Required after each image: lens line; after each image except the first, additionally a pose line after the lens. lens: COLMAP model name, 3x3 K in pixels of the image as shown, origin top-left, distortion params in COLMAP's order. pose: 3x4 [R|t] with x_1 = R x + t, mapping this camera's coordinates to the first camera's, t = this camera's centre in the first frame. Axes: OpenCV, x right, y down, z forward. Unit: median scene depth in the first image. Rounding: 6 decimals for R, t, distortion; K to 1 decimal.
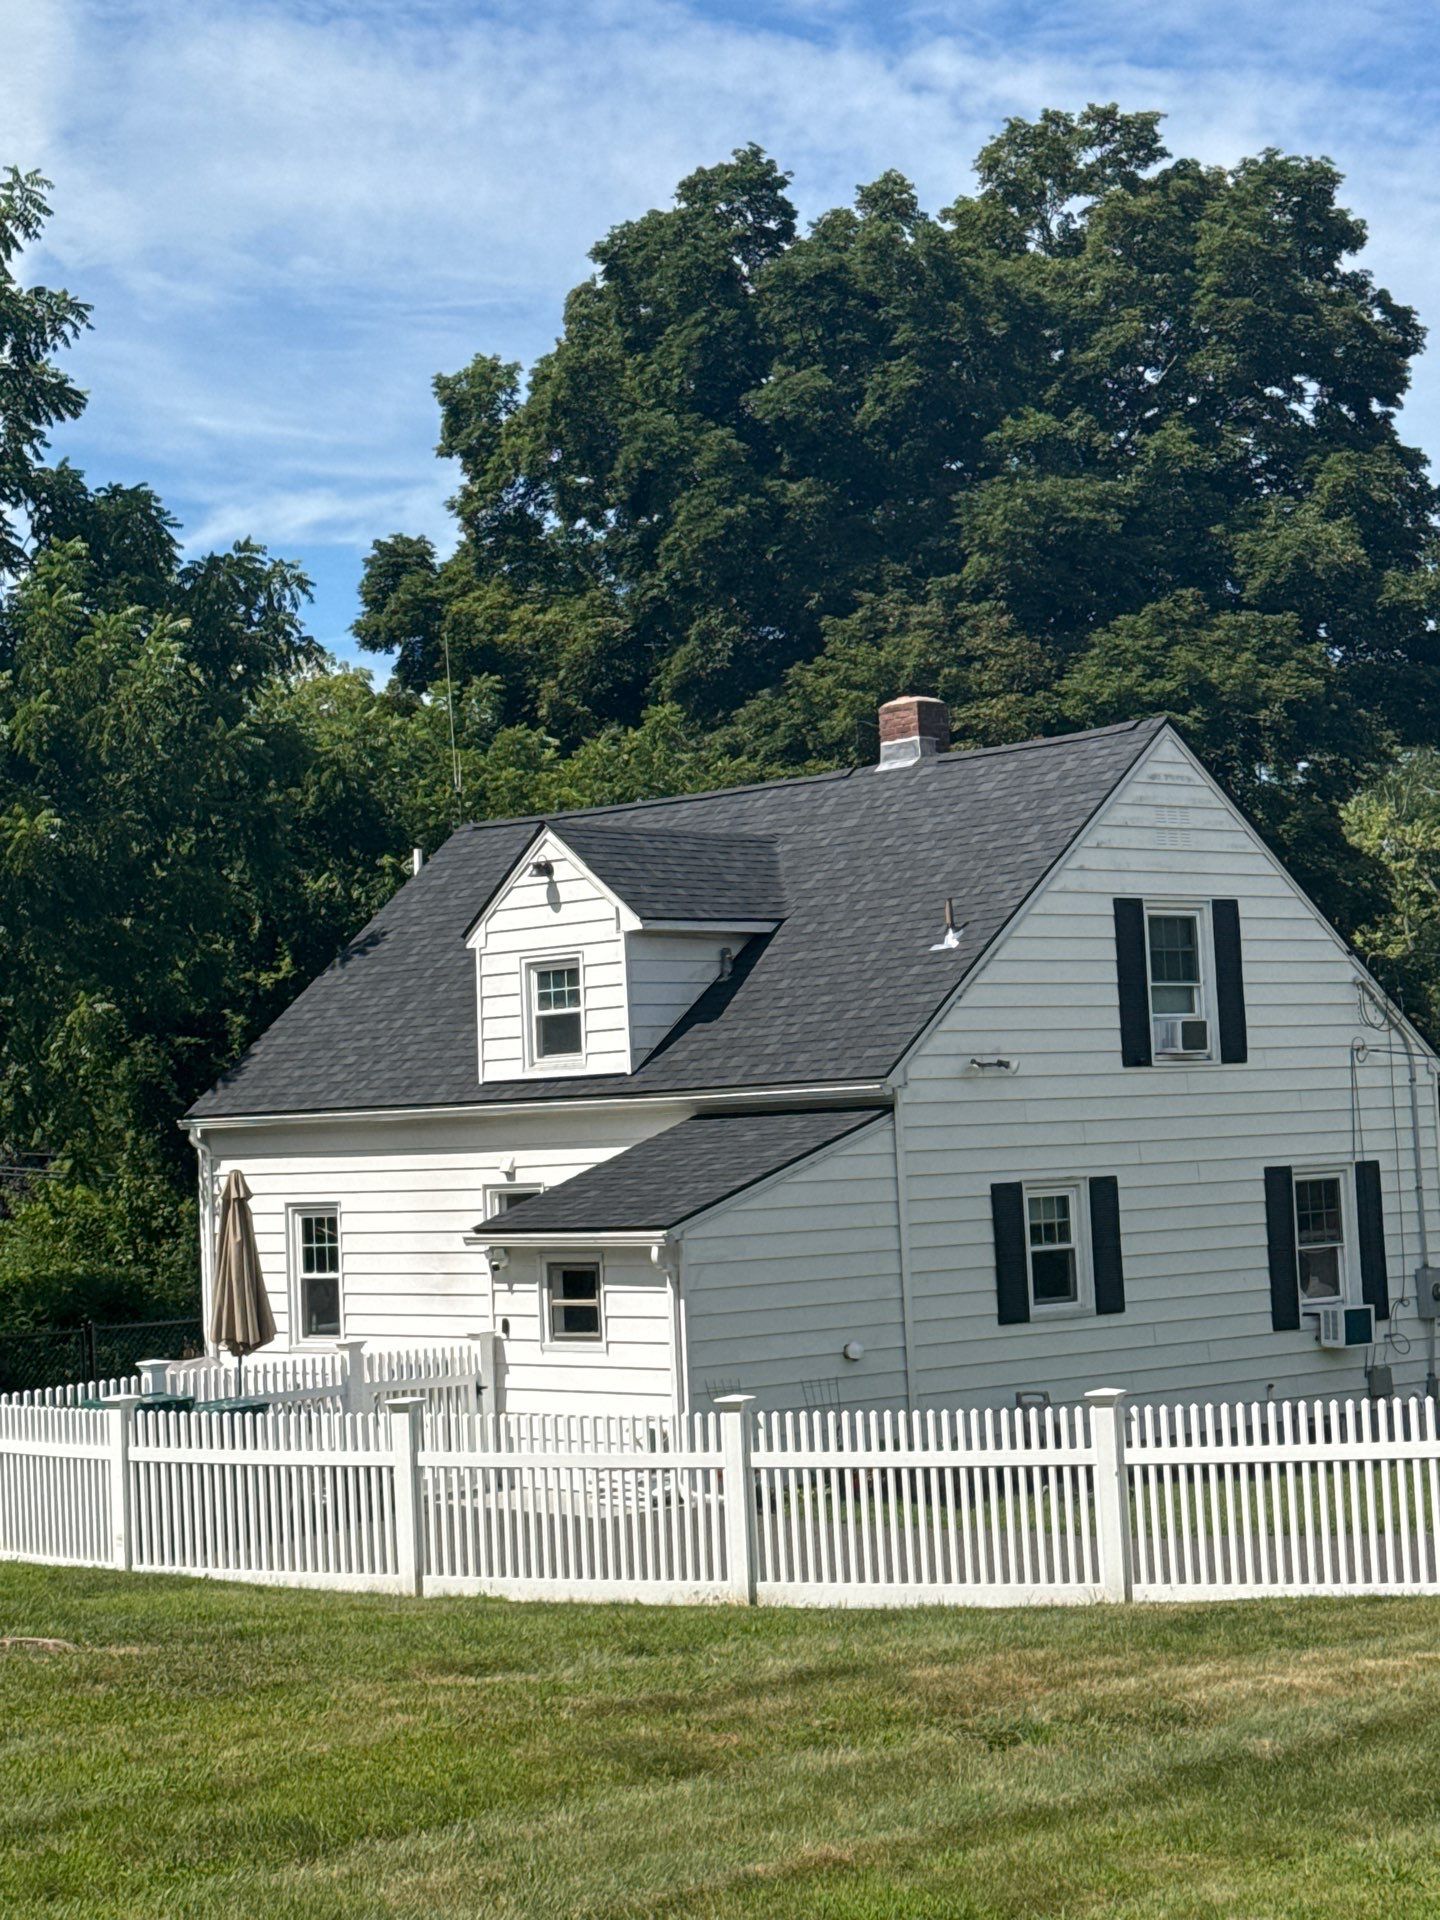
lens RADIAL K [[3549.2, 0, 720.0], [0, 3549.2, 960.0], [0, 0, 1]] dist [0.105306, -0.015986]
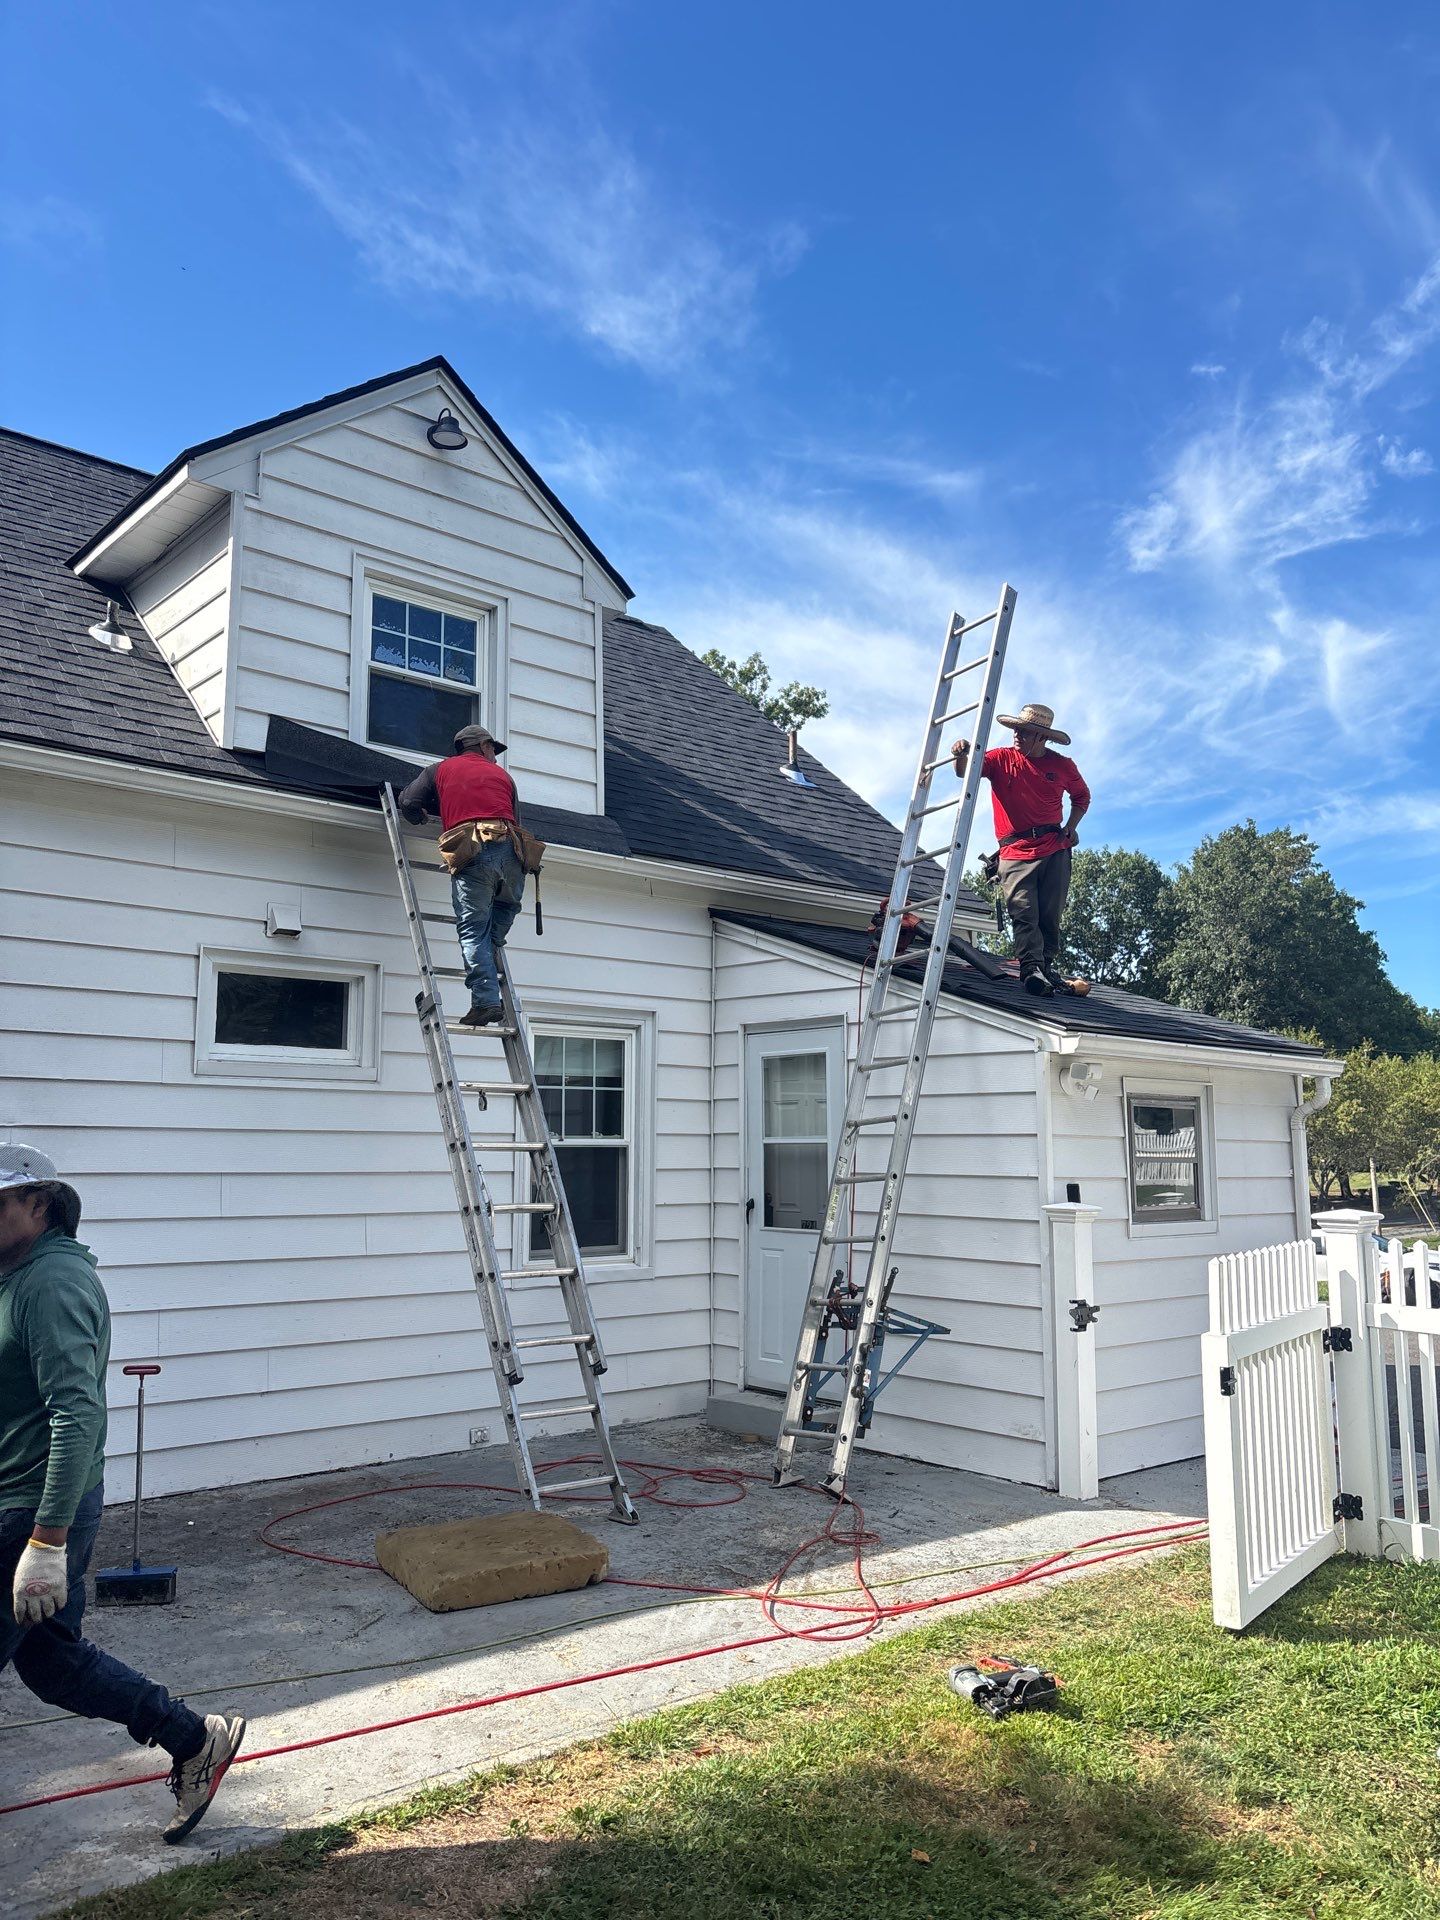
lens RADIAL K [[1443.3, 0, 720.0], [0, 1443.3, 960.0], [0, 0, 1]] dist [0.011703, 0.001579]
pose [[0.024974, 0.177207, 0.983857, -0.265958], [-0.057725, 0.982777, -0.175547, 0.097663], [-0.998020, -0.052409, 0.034773, 0.942424]]
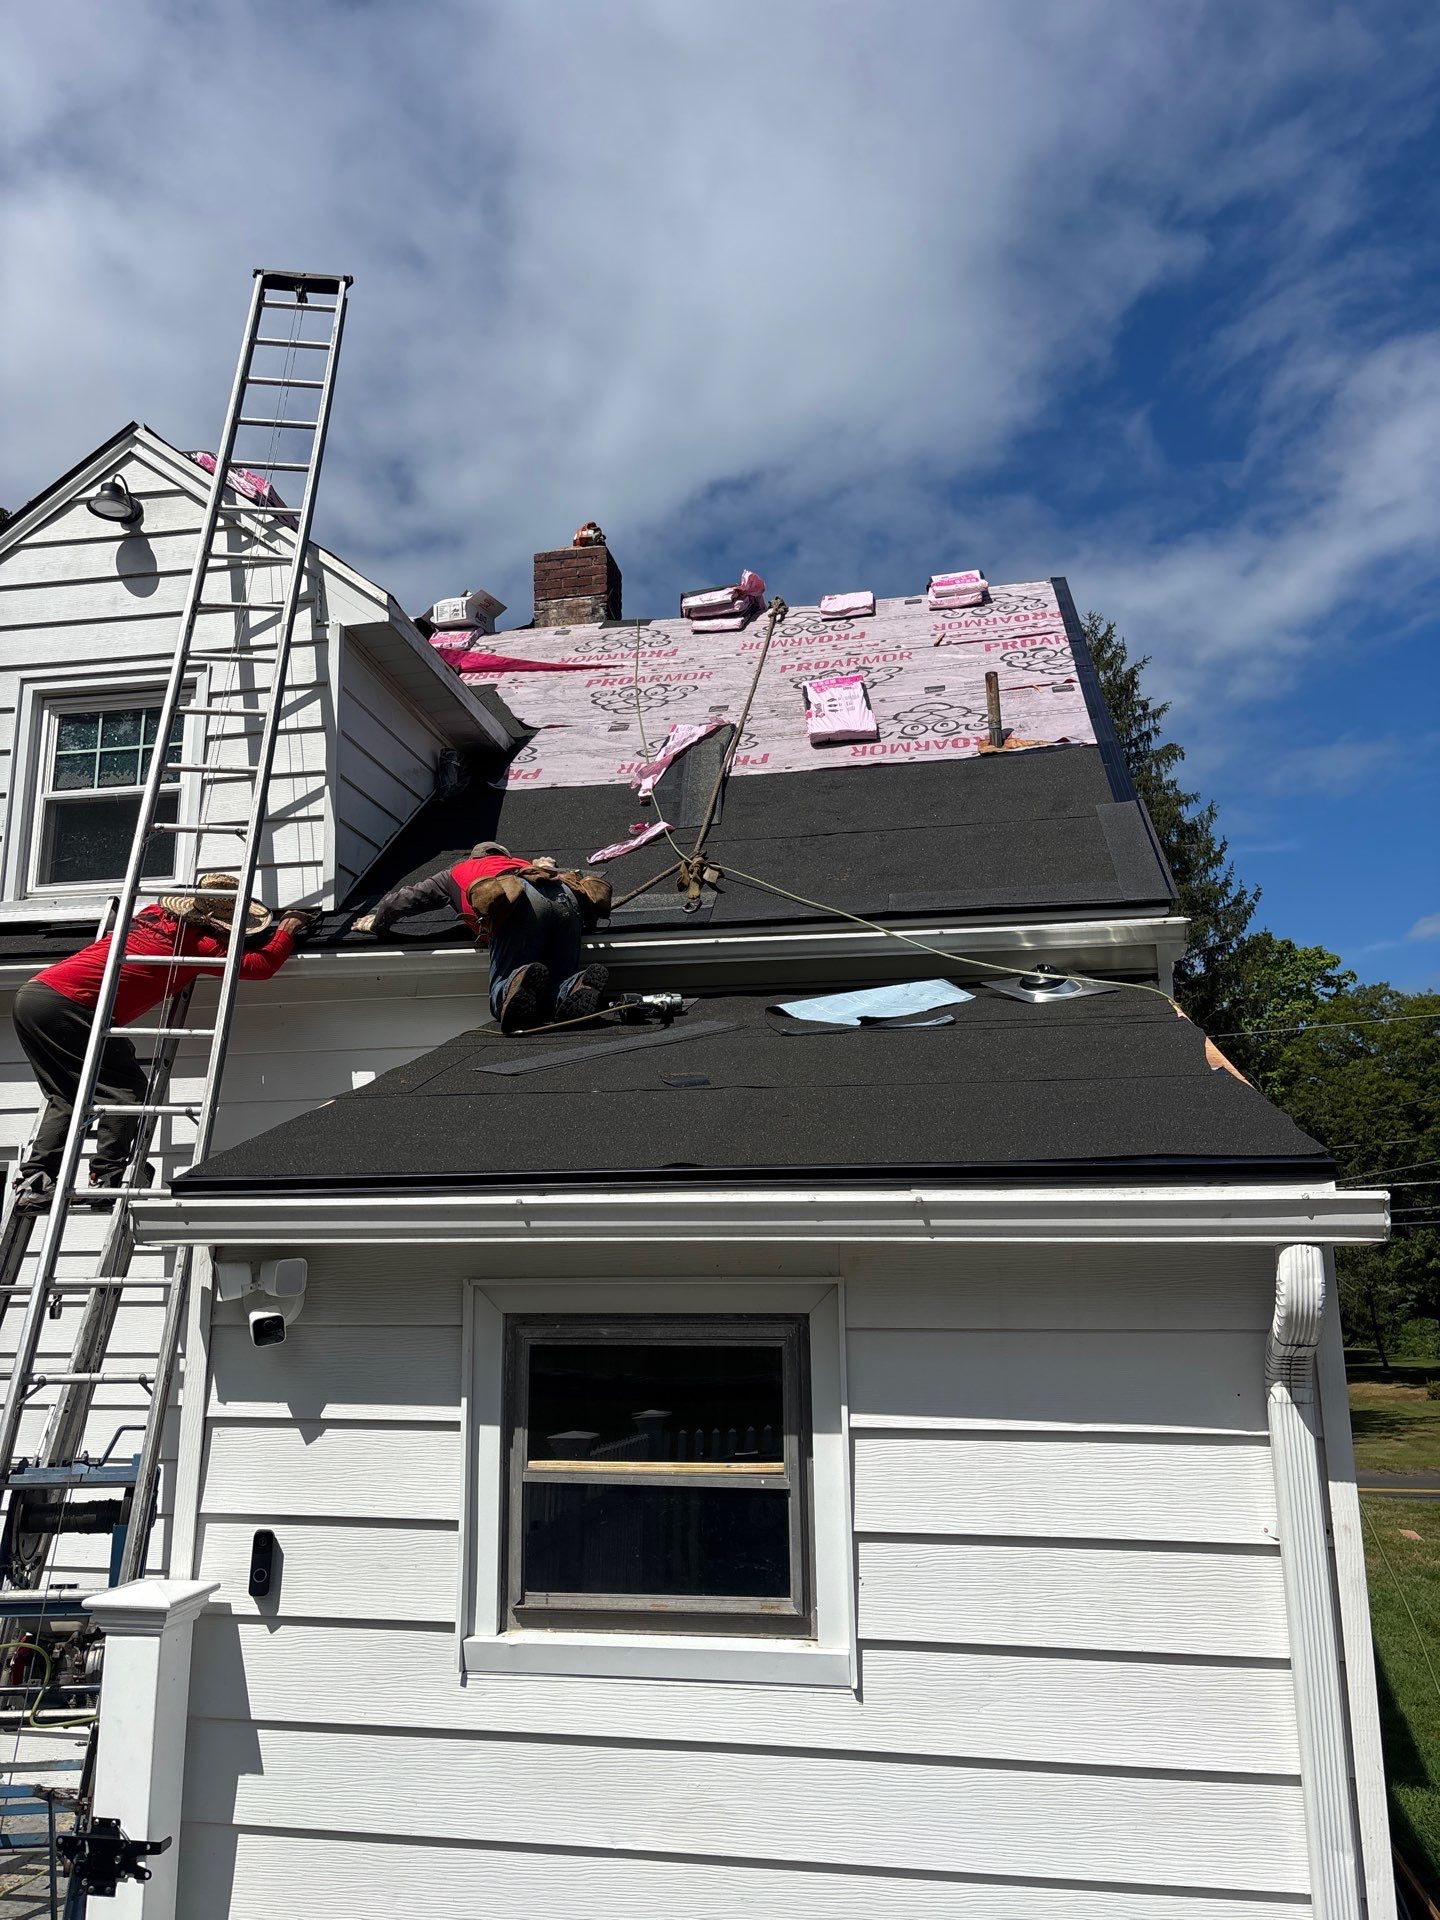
lens RADIAL K [[1443.3, 0, 720.0], [0, 1443.3, 960.0], [0, 0, 1]] dist [0.011703, 0.001579]
pose [[0.784152, 0.163414, 0.598666, -0.094538], [-0.056313, 0.979464, -0.193598, 0.070190], [-0.618008, 0.118097, 0.777251, 0.801327]]
